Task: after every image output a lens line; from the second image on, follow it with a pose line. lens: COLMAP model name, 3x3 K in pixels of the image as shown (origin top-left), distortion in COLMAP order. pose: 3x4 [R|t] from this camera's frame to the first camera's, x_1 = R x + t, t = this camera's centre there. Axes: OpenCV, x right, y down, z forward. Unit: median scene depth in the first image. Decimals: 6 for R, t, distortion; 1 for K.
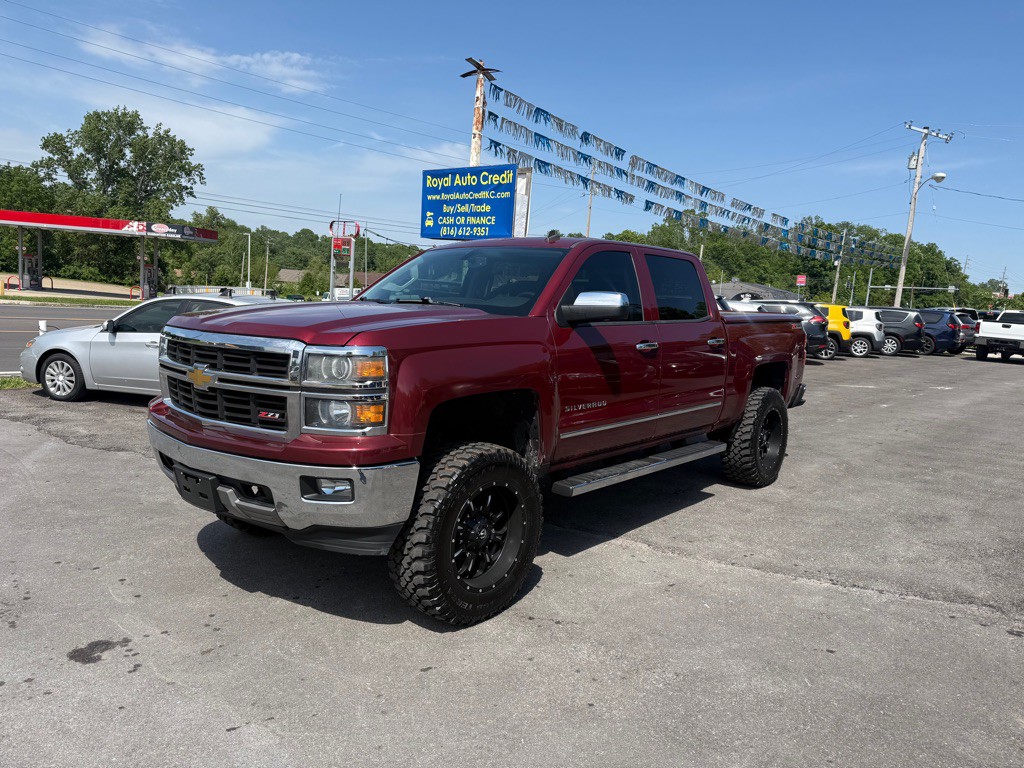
lens RADIAL K [[717.6, 0, 517.0], [0, 717.6, 389.4], [0, 0, 1]] dist [0.046295, -0.055204]
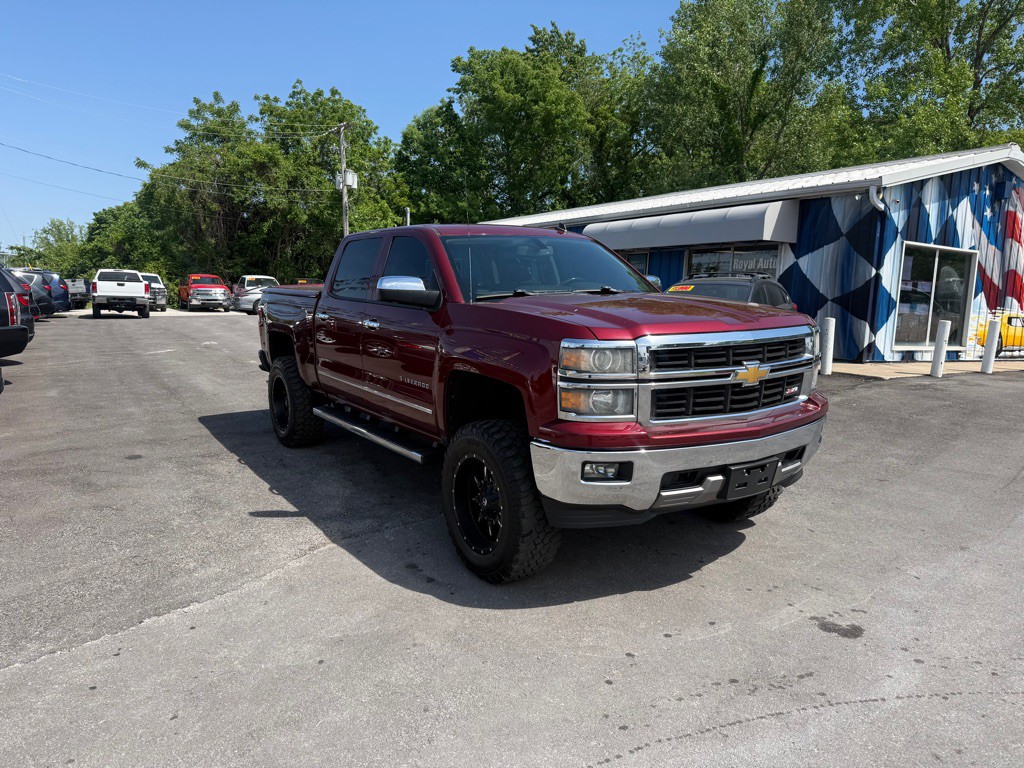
lens RADIAL K [[717.6, 0, 505.8], [0, 717.6, 387.1], [0, 0, 1]] dist [0.046295, -0.055204]
pose [[0.282833, -0.183835, 0.941387, -0.854296], [0.129176, 0.979820, 0.152530, -0.113830], [-0.950431, 0.078464, 0.300873, 0.570909]]
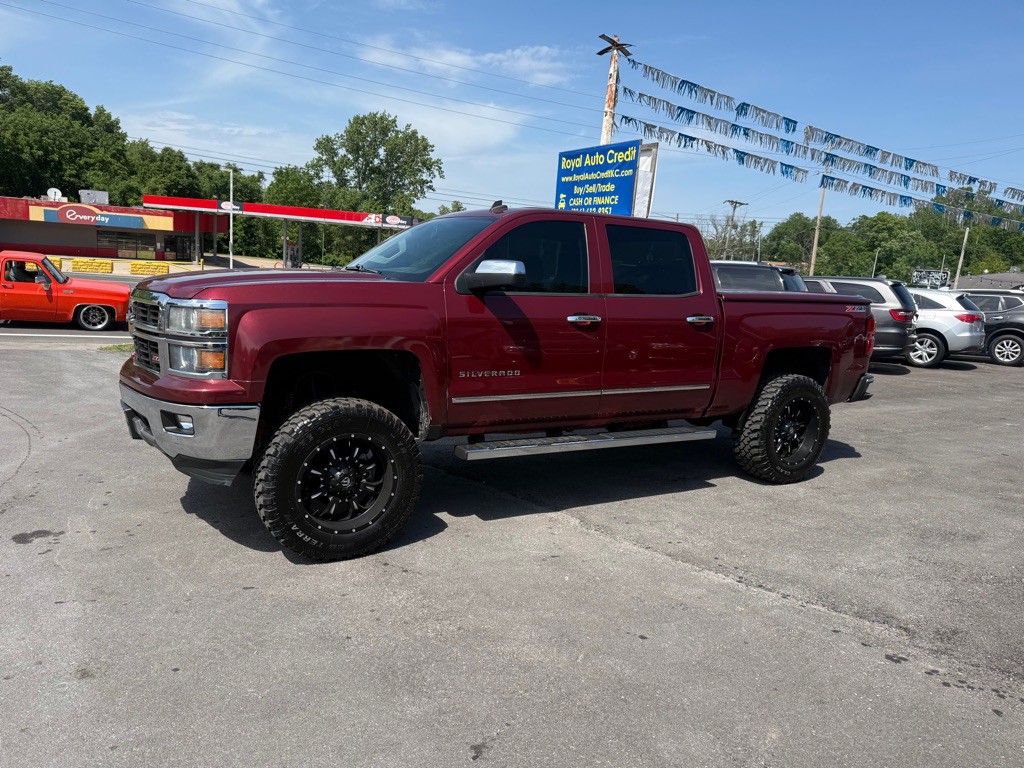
lens RADIAL K [[717.6, 0, 508.7], [0, 717.6, 402.3], [0, 0, 1]] dist [0.046295, -0.055204]
pose [[0.947294, 0.064189, -0.313869, 0.302831], [-0.053895, 0.997689, 0.041375, 0.014137], [0.315800, -0.022279, 0.948564, 0.030562]]
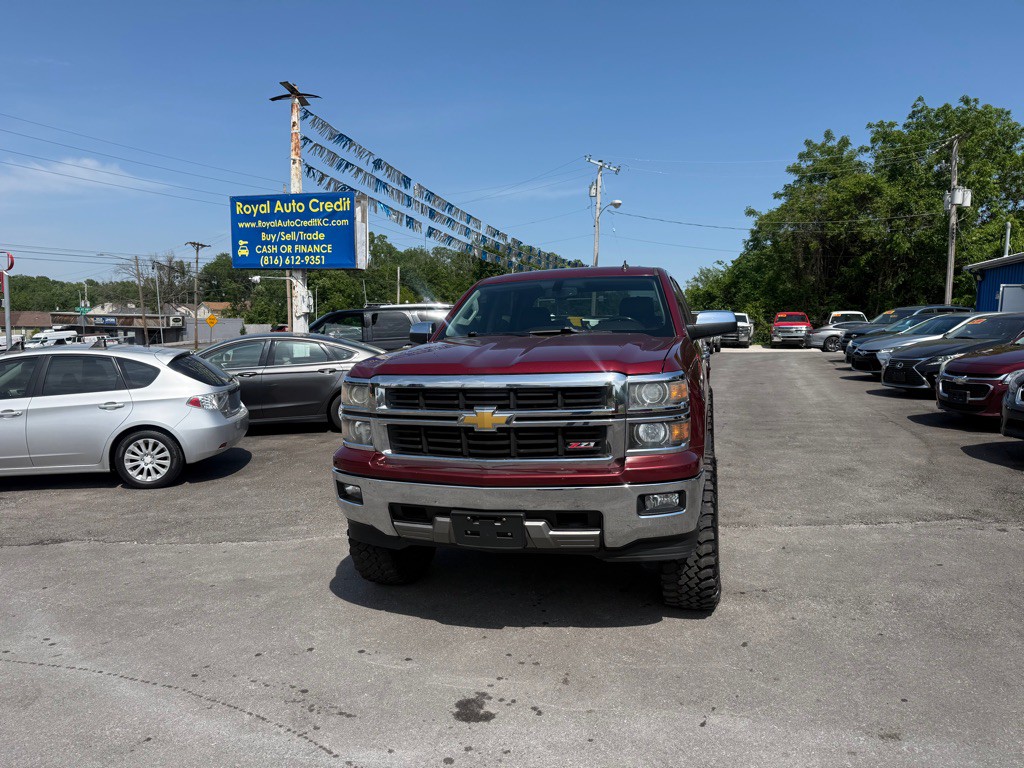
lens RADIAL K [[717.6, 0, 509.7], [0, 717.6, 394.0], [0, 0, 1]] dist [0.046295, -0.055204]
pose [[0.906432, -0.105468, 0.408971, -0.453395], [0.114560, 0.993414, 0.002278, -0.028040], [-0.406517, 0.044787, 0.912545, 0.041223]]
